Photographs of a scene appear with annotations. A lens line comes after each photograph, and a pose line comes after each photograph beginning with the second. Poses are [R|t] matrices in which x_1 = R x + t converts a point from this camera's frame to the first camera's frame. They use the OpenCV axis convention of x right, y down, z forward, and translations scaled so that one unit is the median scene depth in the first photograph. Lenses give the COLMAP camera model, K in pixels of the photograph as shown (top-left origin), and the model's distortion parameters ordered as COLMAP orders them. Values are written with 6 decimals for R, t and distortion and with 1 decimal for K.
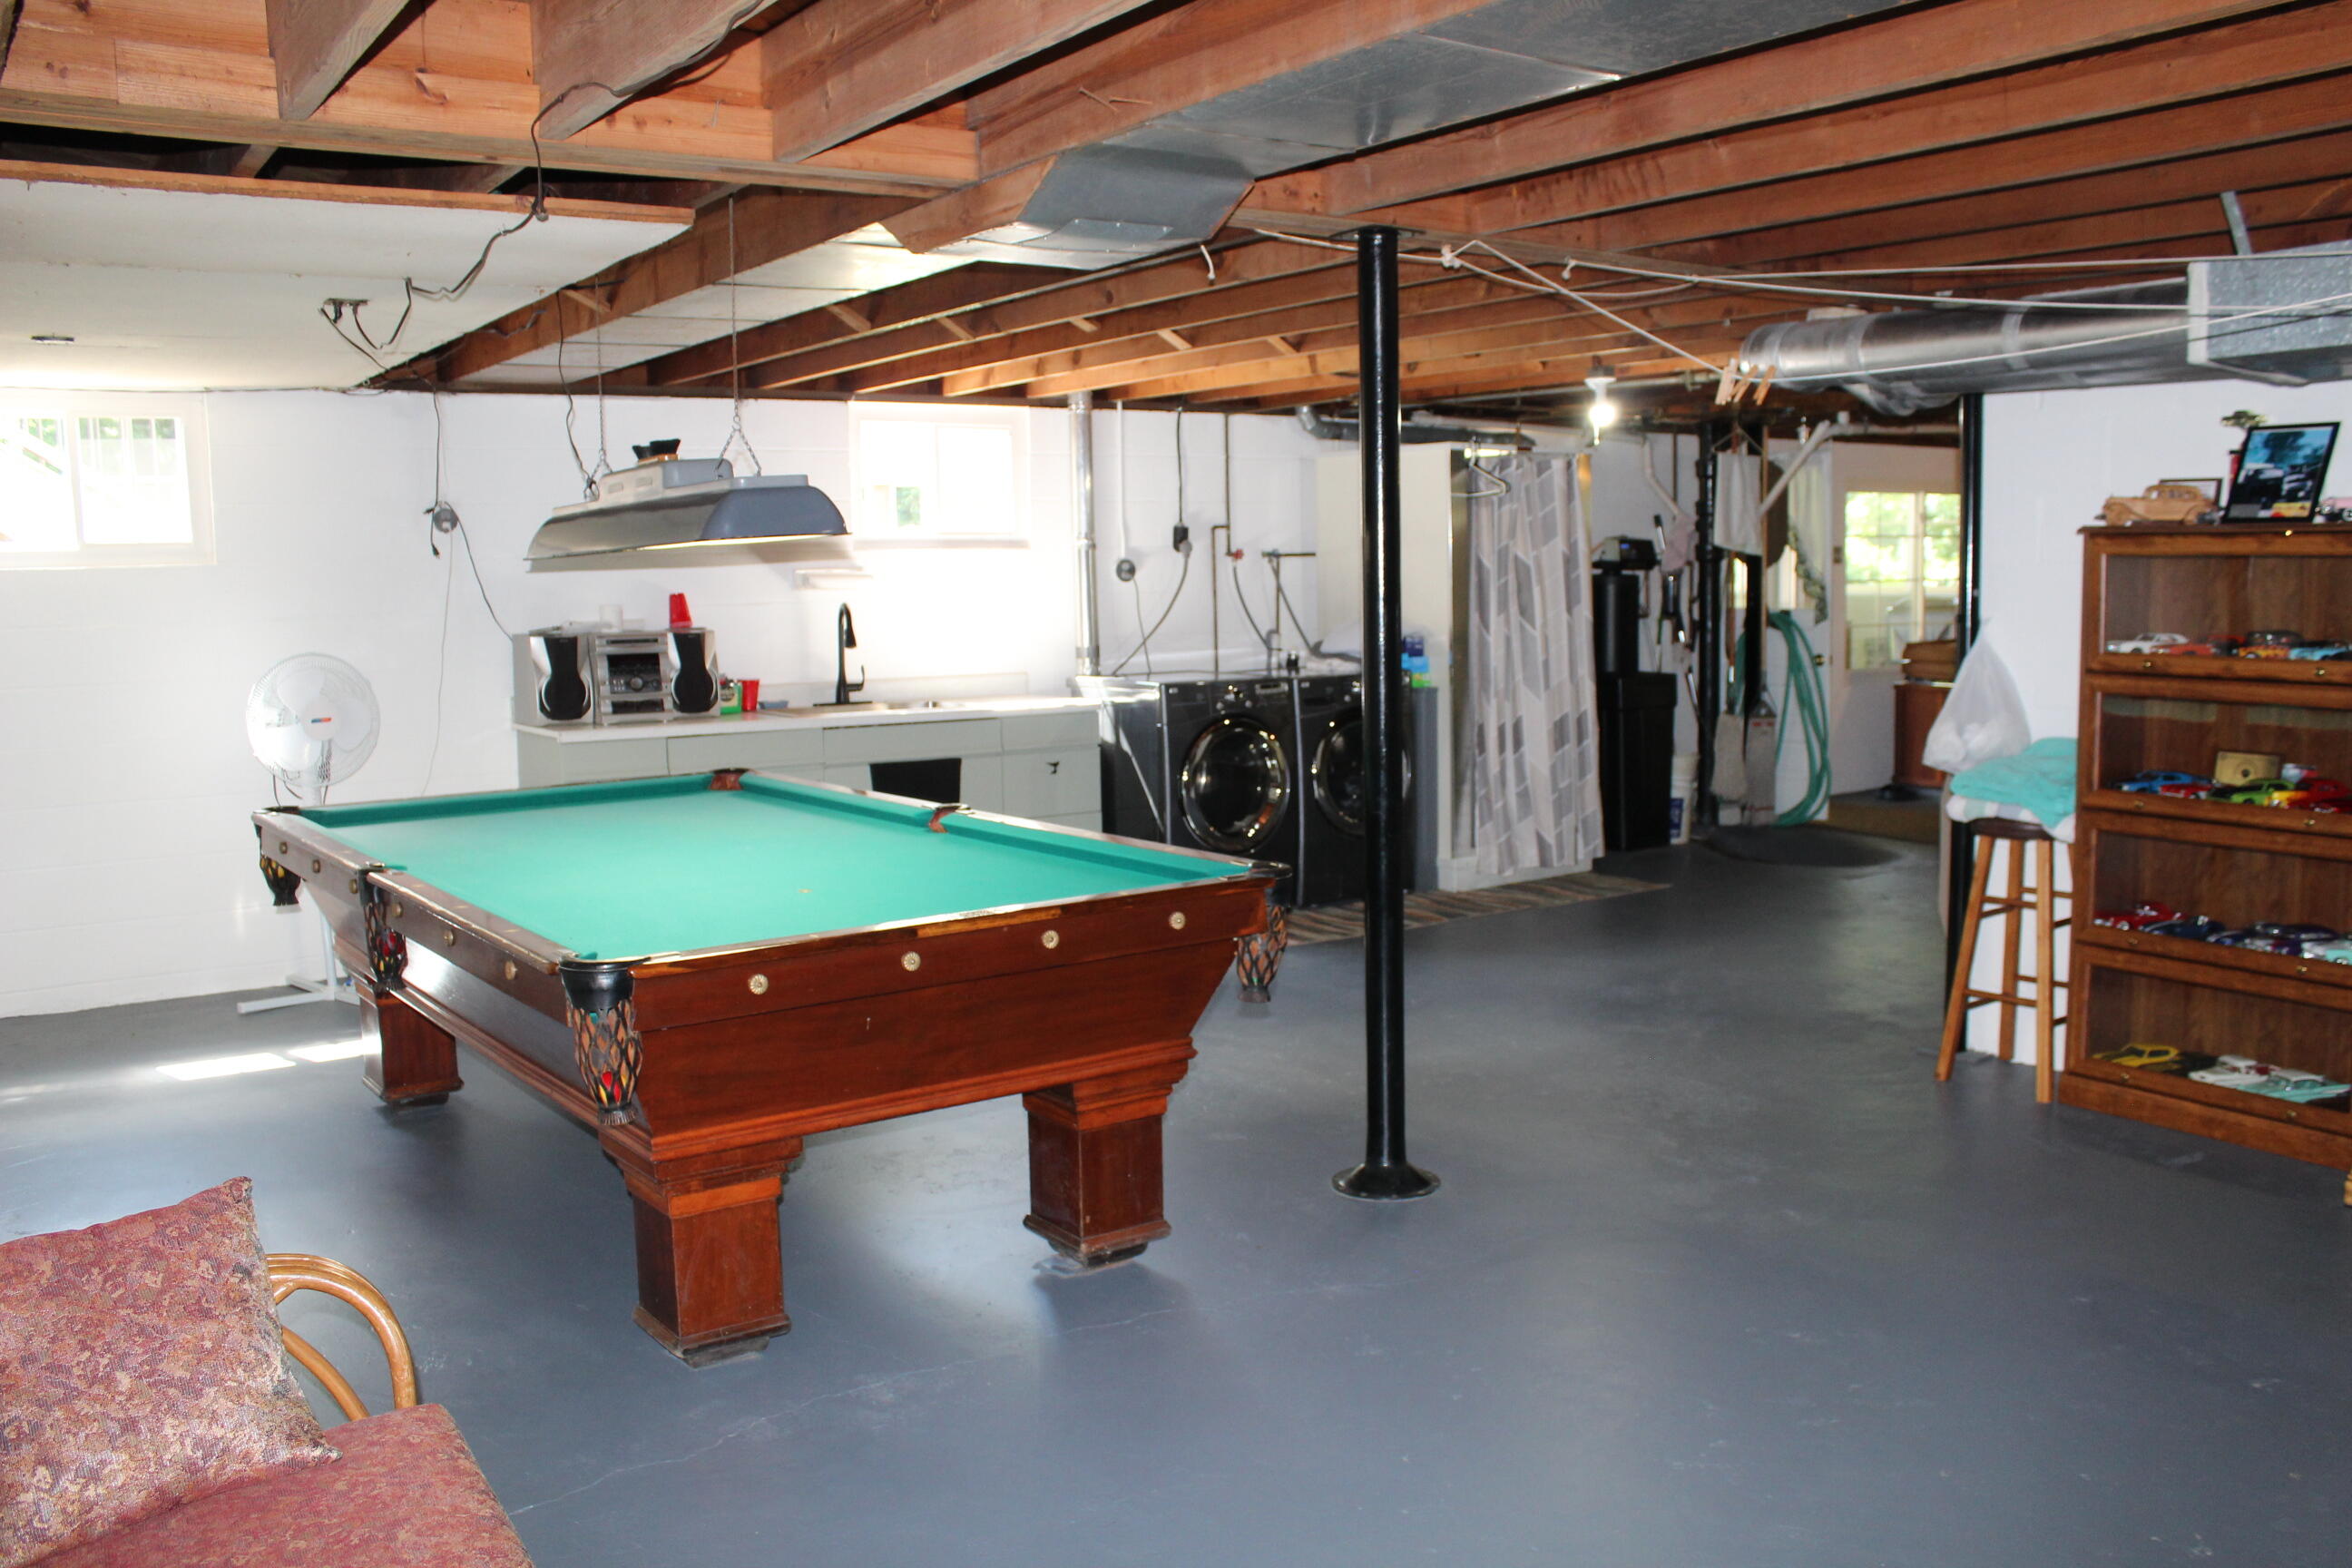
lens RADIAL K [[1954.8, 0, 1176.0], [0, 1954.8, 784.0], [0, 0, 1]] dist [-0.191067, 0.165982]
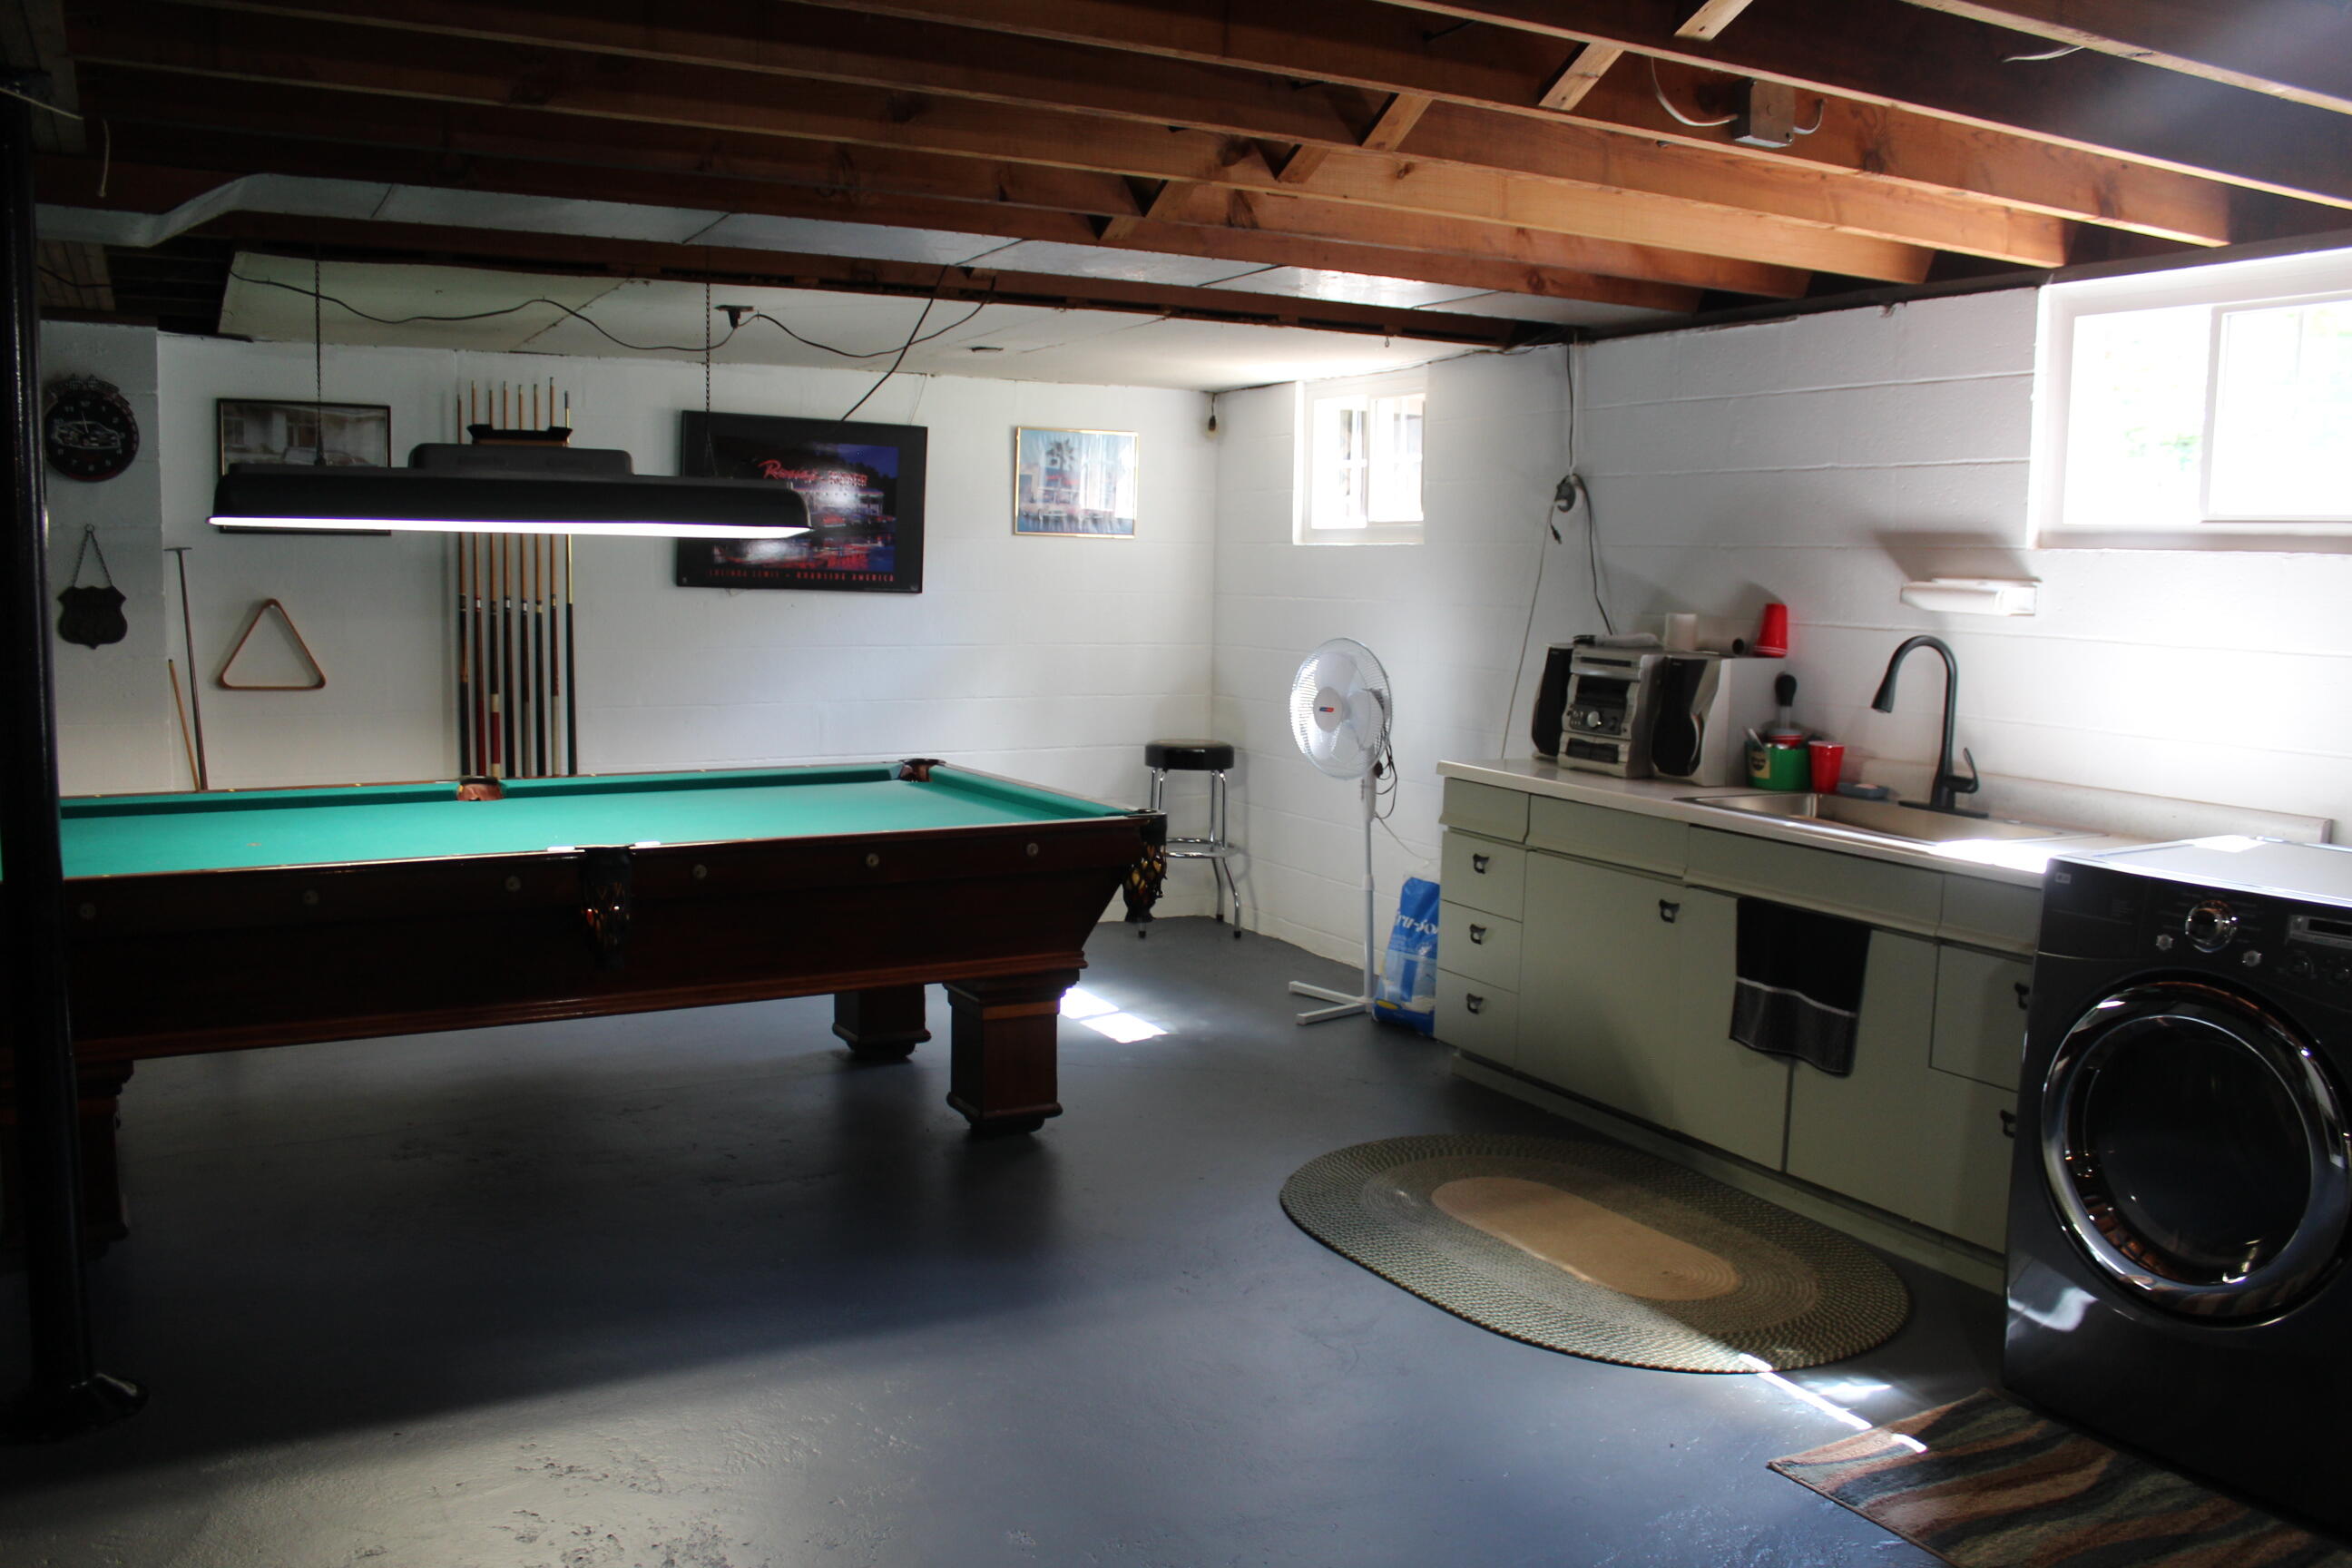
lens RADIAL K [[1954.8, 0, 1176.0], [0, 1954.8, 784.0], [0, 0, 1]] dist [-0.191067, 0.165982]
pose [[-0.134106, 0.124826, -0.983074, 0.467080], [-0.121703, 0.982450, 0.141349, -0.113114], [0.983465, 0.138599, -0.116561, 0.937020]]
